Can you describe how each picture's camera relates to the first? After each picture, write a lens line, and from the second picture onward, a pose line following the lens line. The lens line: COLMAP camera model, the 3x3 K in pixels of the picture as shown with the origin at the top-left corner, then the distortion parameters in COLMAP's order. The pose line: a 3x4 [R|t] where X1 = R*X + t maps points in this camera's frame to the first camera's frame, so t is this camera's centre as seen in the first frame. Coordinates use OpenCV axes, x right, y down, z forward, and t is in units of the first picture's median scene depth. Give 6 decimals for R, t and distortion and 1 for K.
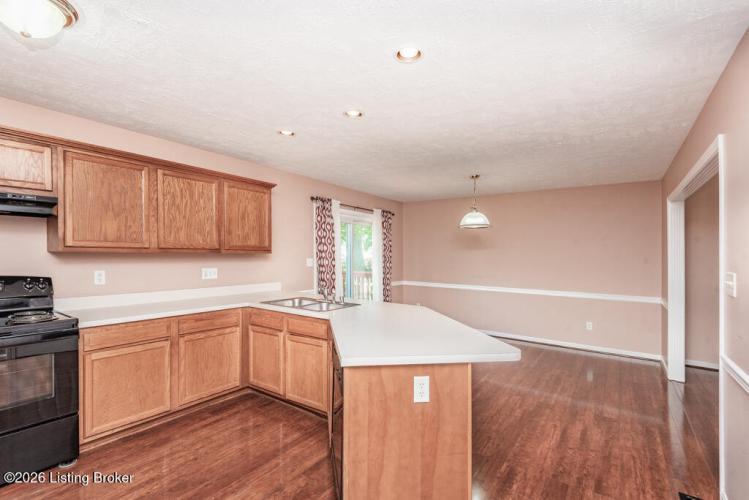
lens RADIAL K [[355.4, 0, 374.8], [0, 355.4, 261.7], [0, 0, 1]] dist [0.075355, -0.046654]
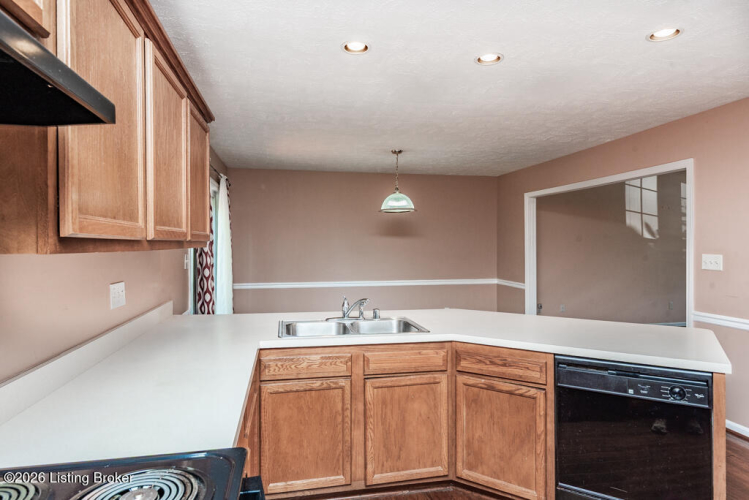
lens RADIAL K [[447.3, 0, 374.5], [0, 447.3, 250.0], [0, 0, 1]] dist [0.019516, -0.000226]
pose [[0.697112, -0.016121, 0.716781, -0.751932], [0.017494, 0.999832, 0.005474, -0.018301], [-0.716748, 0.008723, 0.697277, 0.447967]]
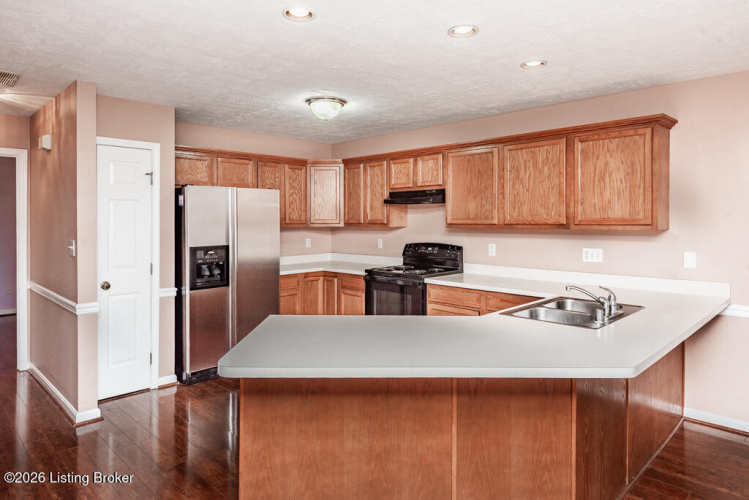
lens RADIAL K [[465.2, 0, 374.3], [0, 465.2, 225.5], [0, 0, 1]] dist [0.028259, -0.000523]
pose [[-0.178044, 0.002148, -0.984020, 0.731993], [-0.020855, 0.999765, 0.005956, -0.032657], [0.983801, 0.021582, -0.177958, 0.848642]]
